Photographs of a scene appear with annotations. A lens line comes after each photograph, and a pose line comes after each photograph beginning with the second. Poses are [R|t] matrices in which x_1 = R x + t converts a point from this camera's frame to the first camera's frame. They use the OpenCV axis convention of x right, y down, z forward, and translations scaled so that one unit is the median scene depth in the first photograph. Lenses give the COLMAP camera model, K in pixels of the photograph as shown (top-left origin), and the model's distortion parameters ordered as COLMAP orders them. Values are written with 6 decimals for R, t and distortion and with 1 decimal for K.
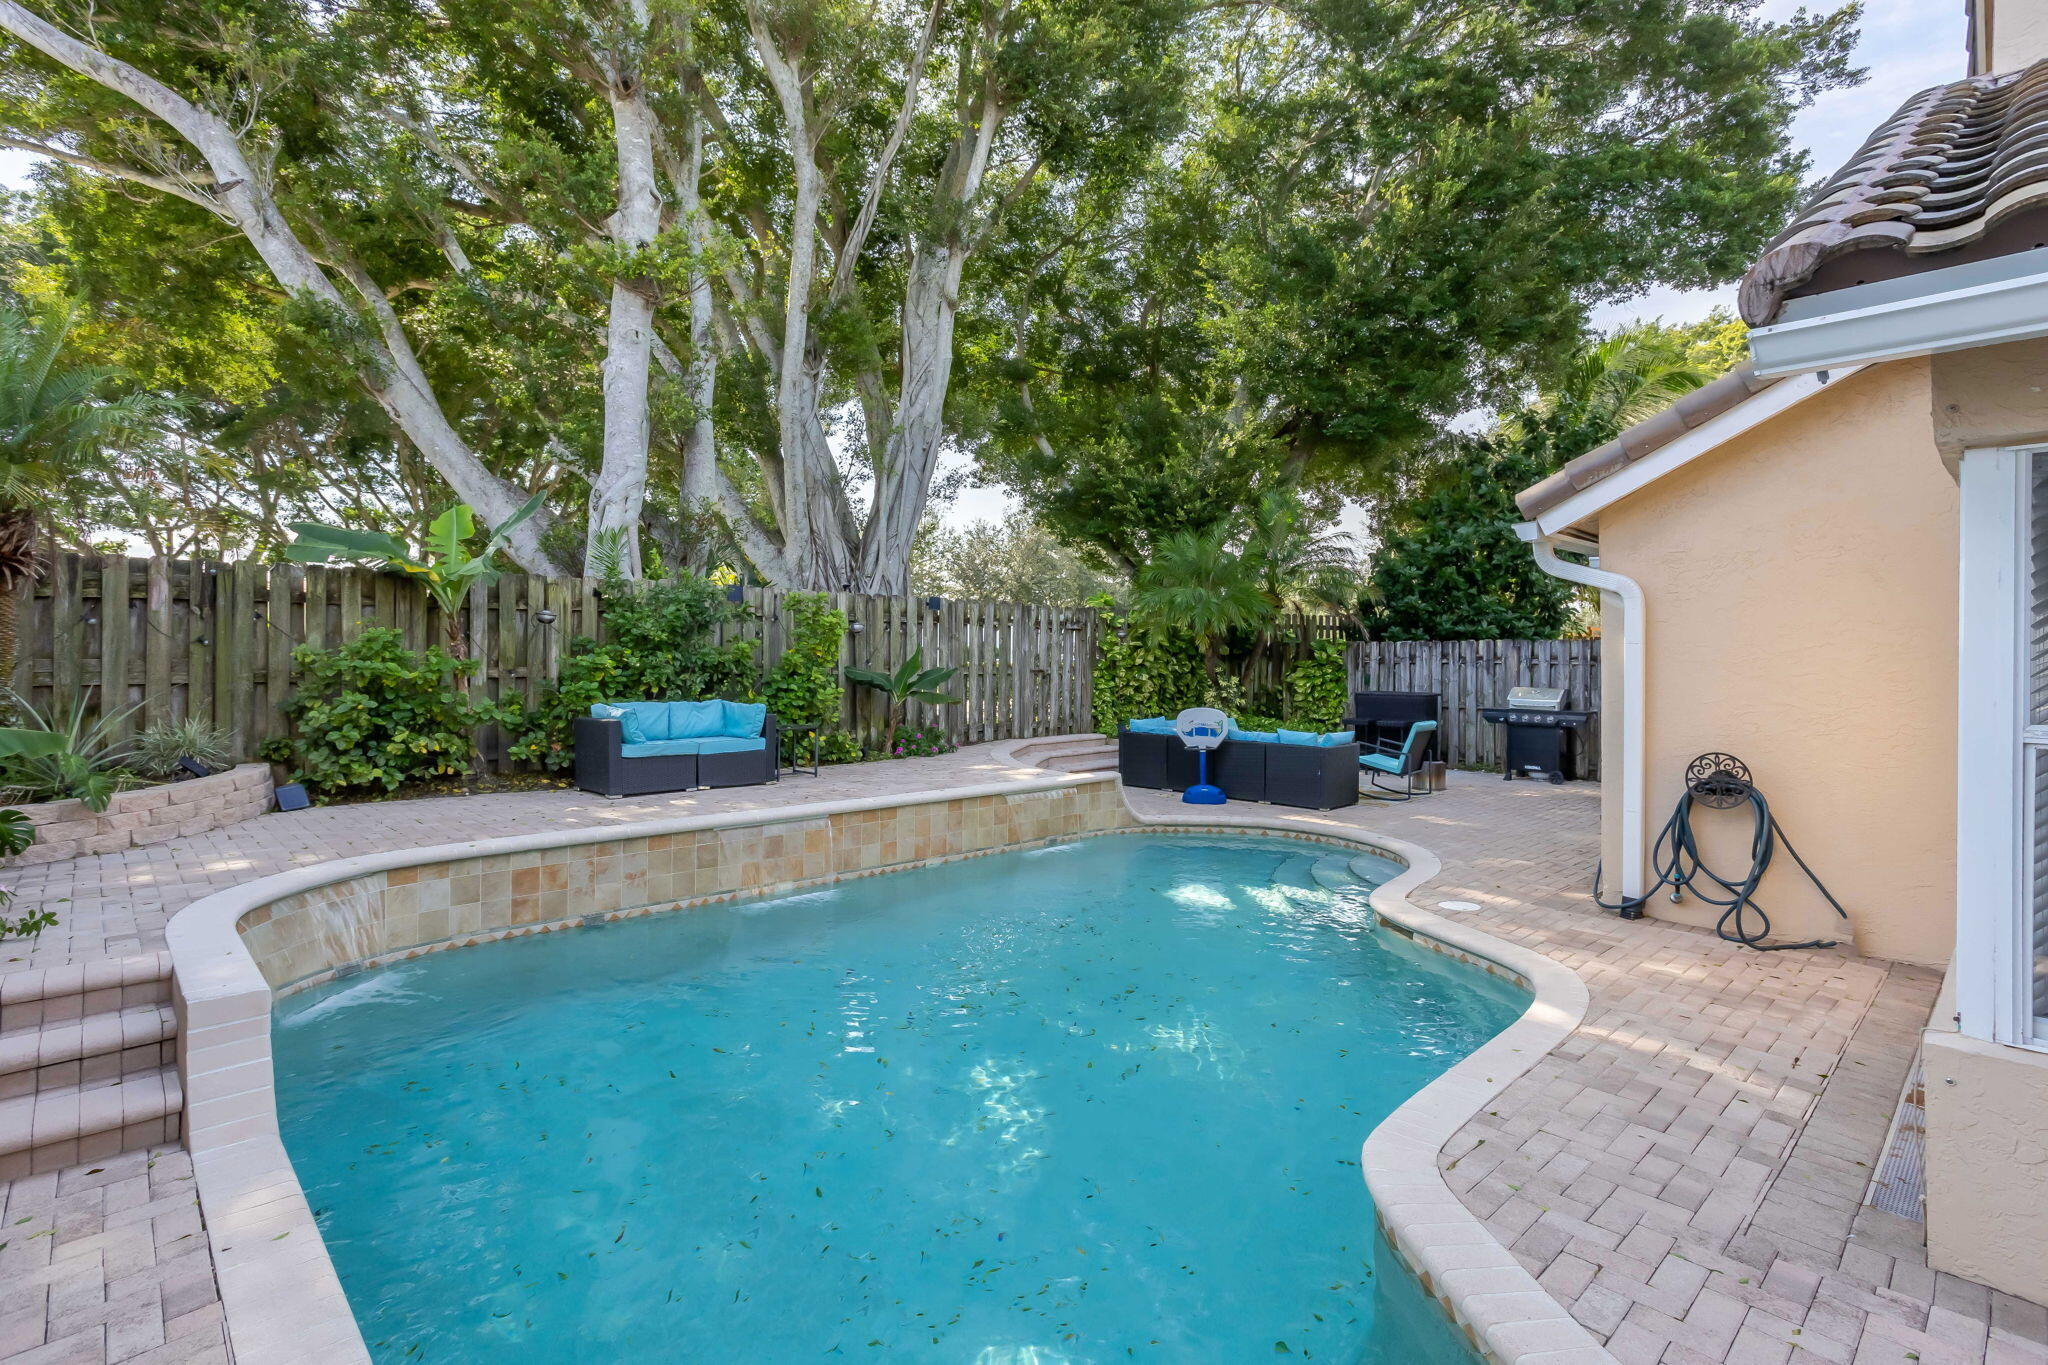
lens RADIAL K [[992.3, 0, 1032.4], [0, 992.3, 664.4], [0, 0, 1]] dist [-0.062660, 0.032421]
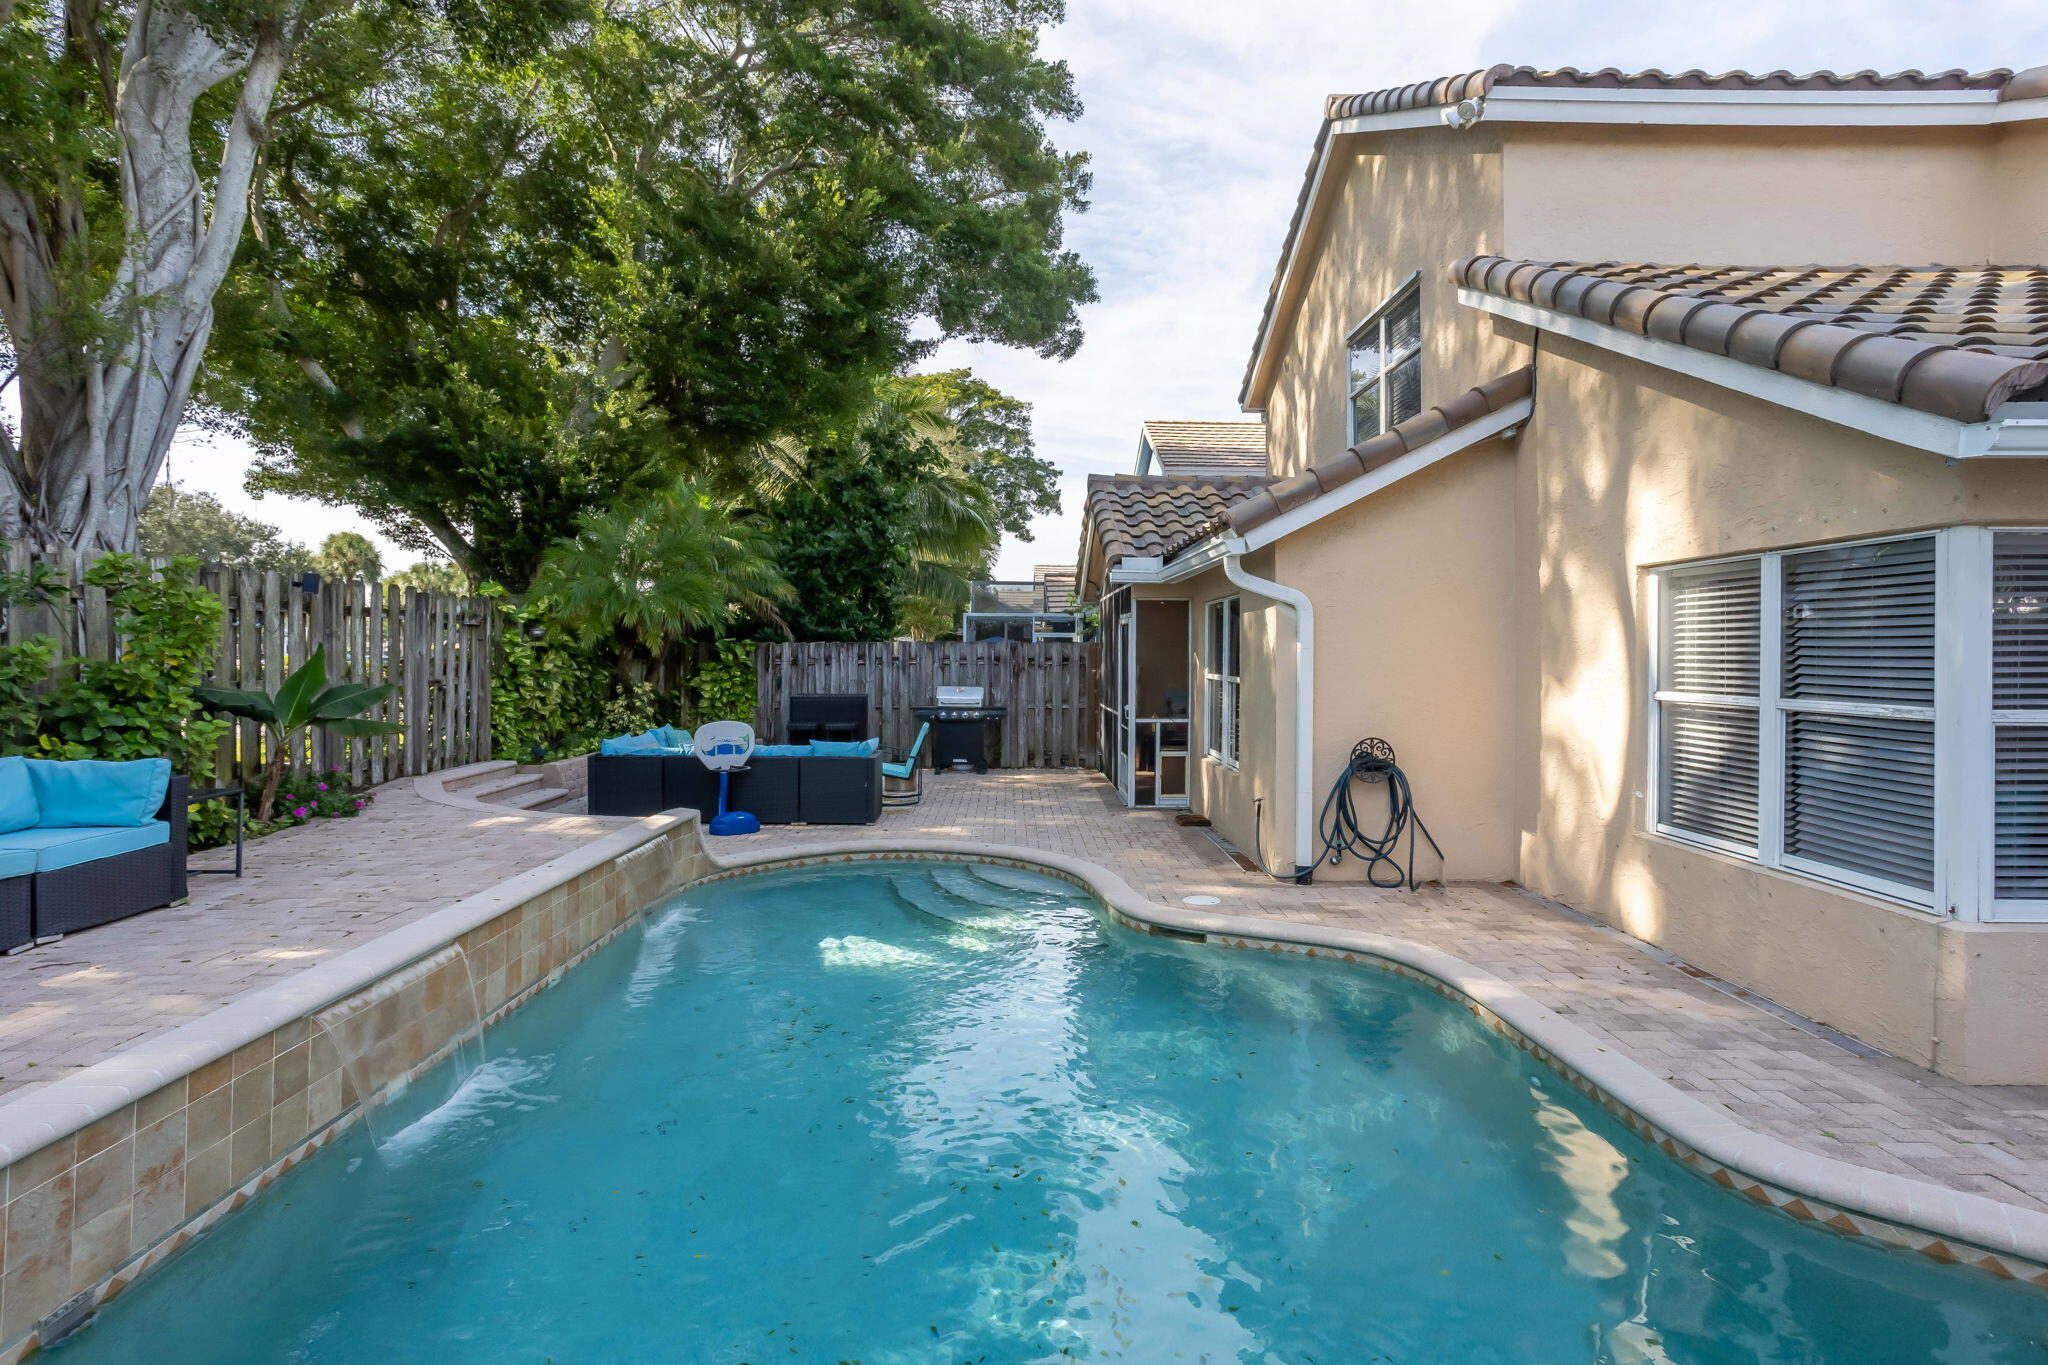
lens RADIAL K [[981.4, 0, 1044.8], [0, 981.4, 667.4], [0, 0, 1]] dist [-0.048295, 0.028163]
pose [[0.694813, -0.013987, 0.719055, -0.226304], [0.010329, 0.999902, 0.009468, -0.006934], [-0.719116, 0.000849, 0.694889, 0.209295]]
